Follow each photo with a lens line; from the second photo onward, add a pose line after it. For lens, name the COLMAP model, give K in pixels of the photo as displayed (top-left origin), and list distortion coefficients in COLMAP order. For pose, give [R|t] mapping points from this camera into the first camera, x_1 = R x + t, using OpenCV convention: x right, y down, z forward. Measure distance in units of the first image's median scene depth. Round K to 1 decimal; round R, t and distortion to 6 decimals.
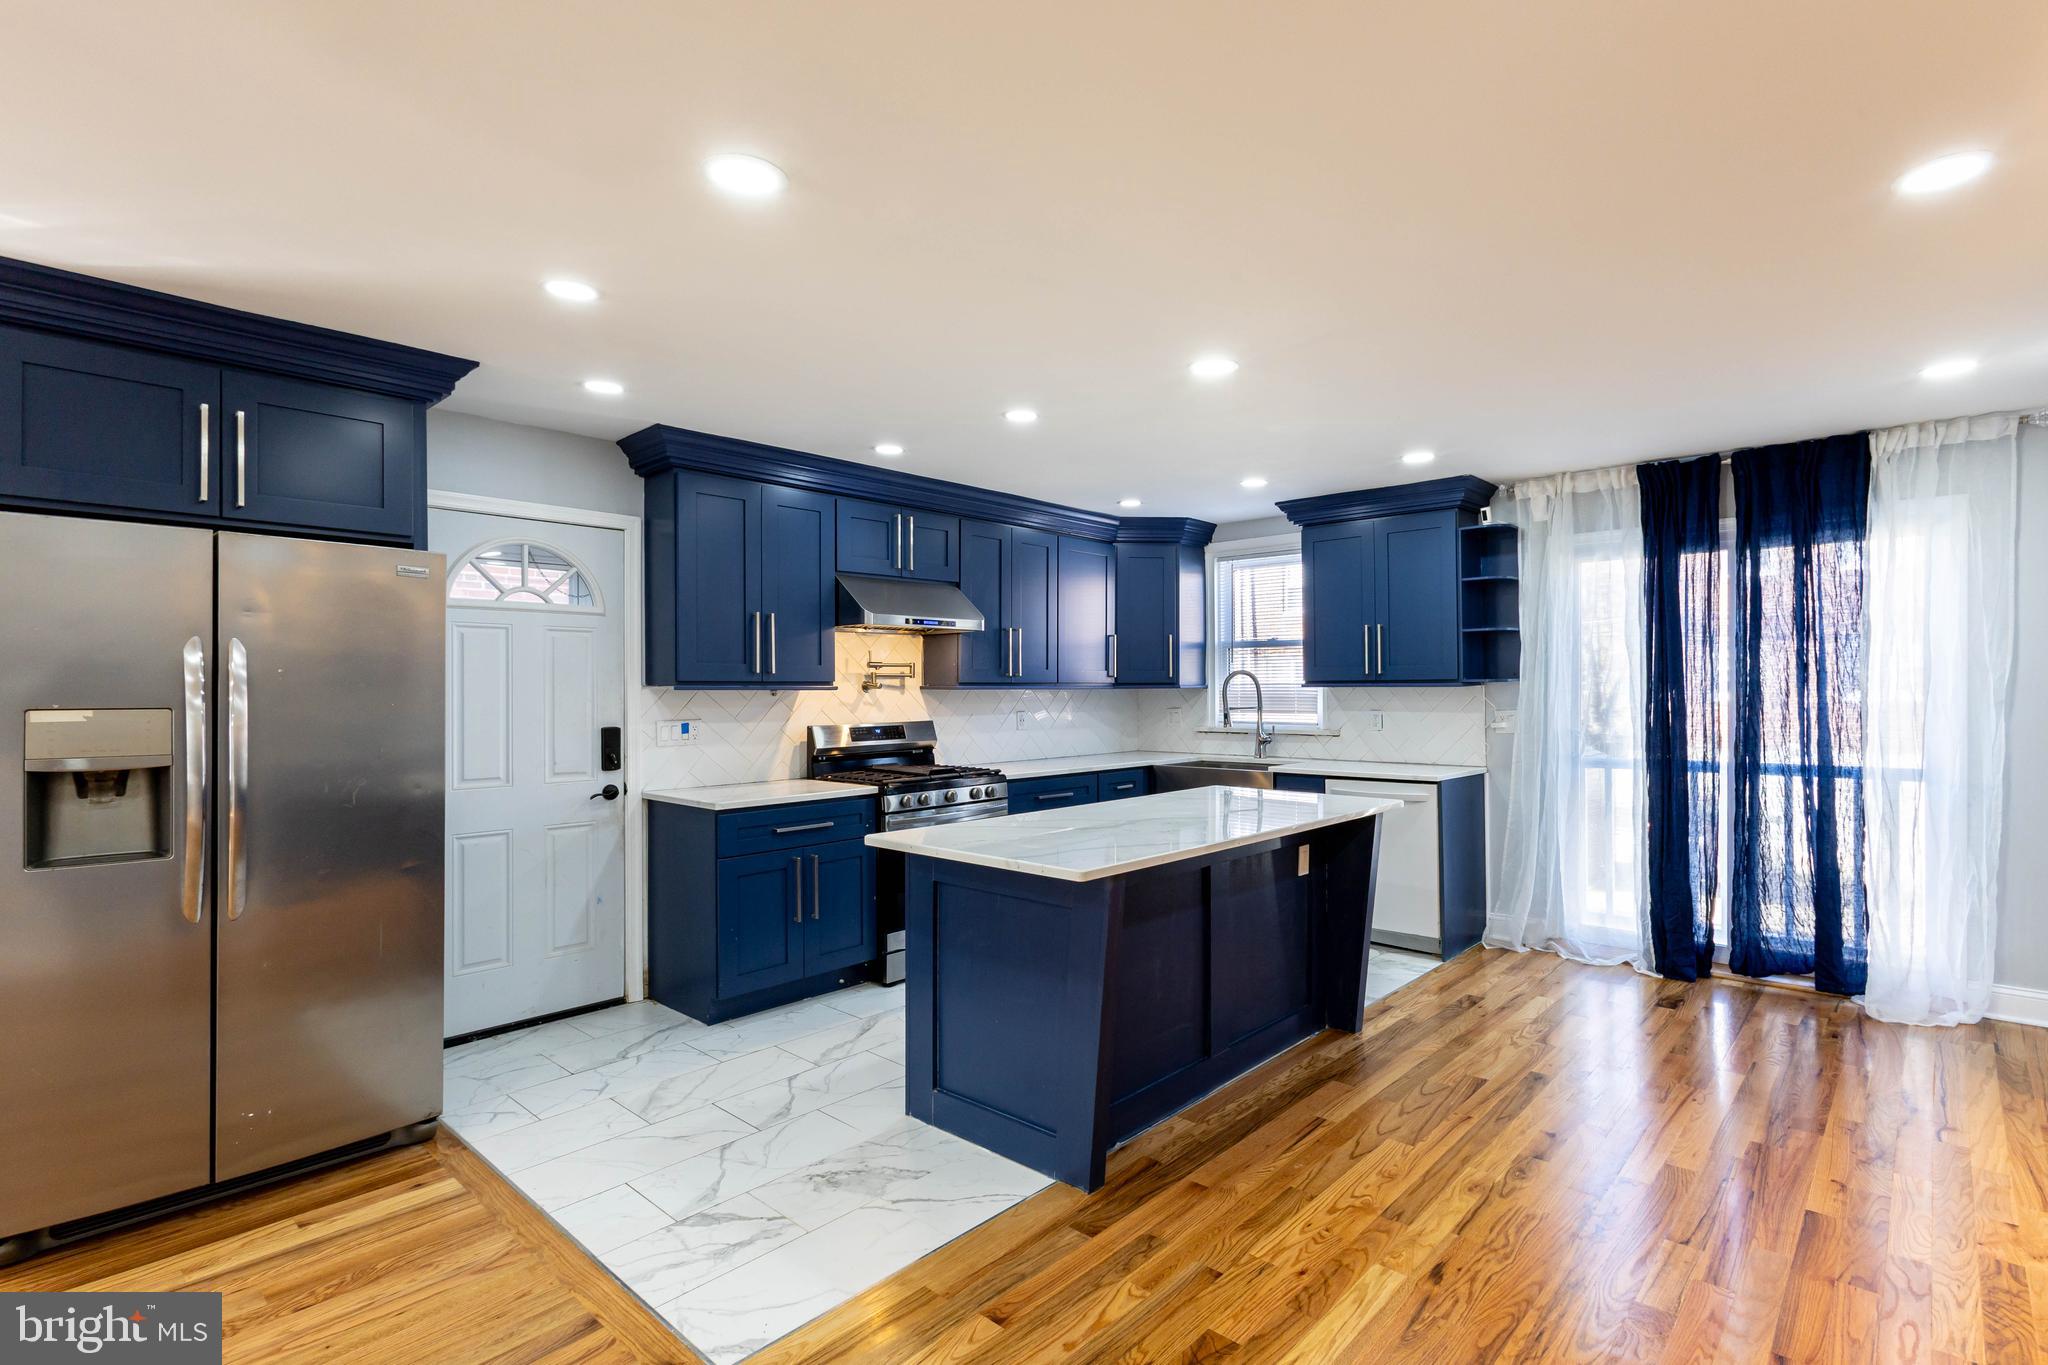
lens RADIAL K [[963.1, 0, 1044.1], [0, 963.1, 675.8], [0, 0, 1]] dist [-0.000675, 0.000484]
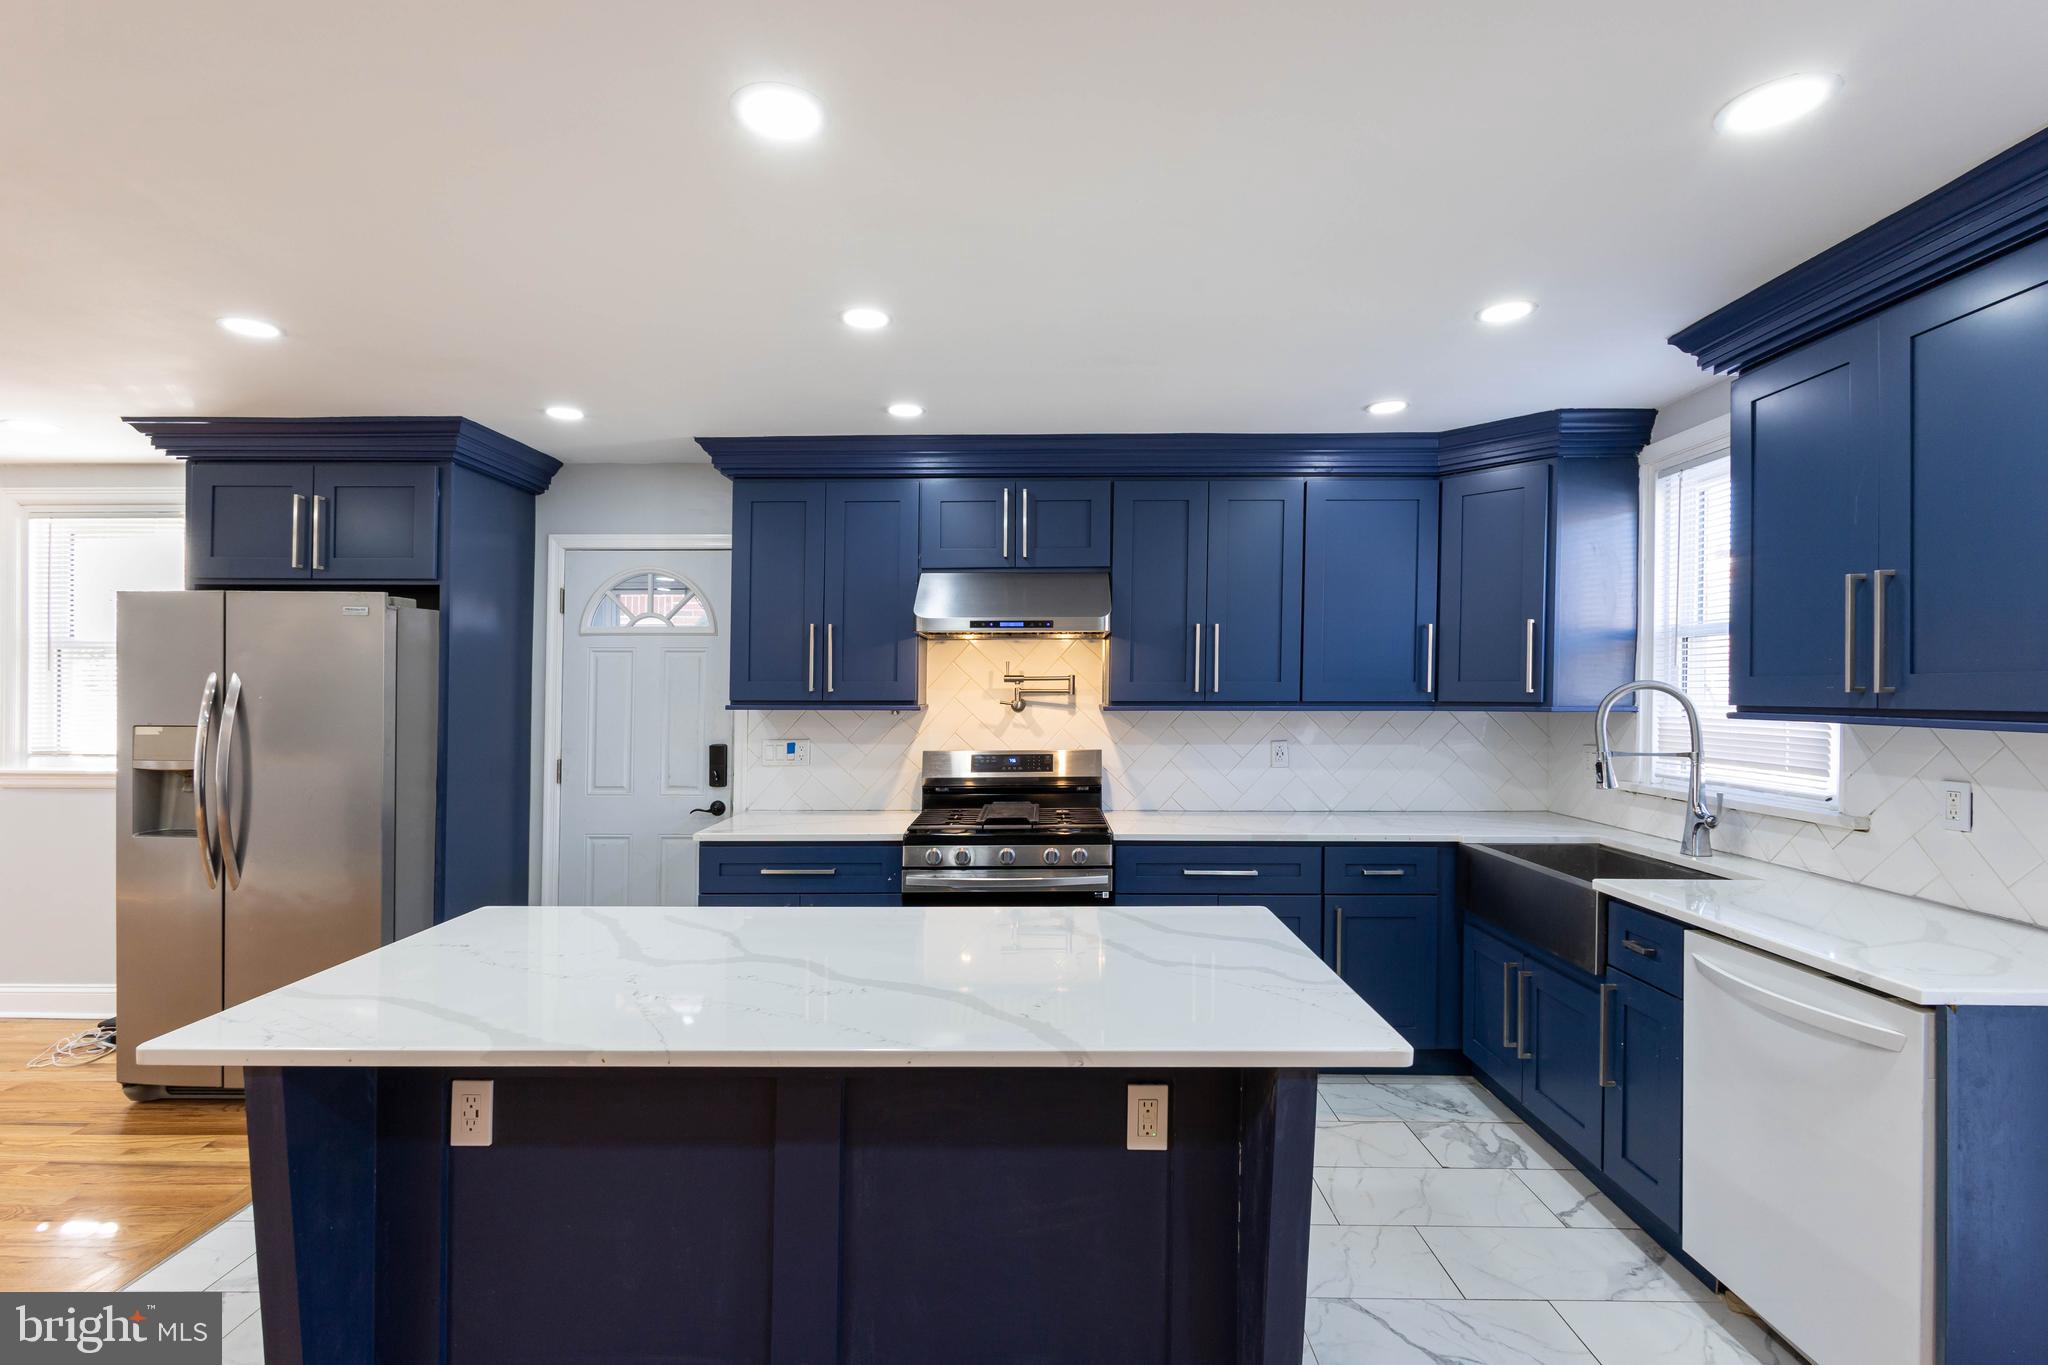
lens RADIAL K [[916.9, 0, 1021.6], [0, 916.9, 700.5], [0, 0, 1]] dist [0.011215, -0.000026]
pose [[0.676724, 0.007437, -0.736199, 0.397836], [0.006387, 0.999852, 0.015972, -0.005416], [0.736209, -0.015510, 0.676577, 0.480763]]
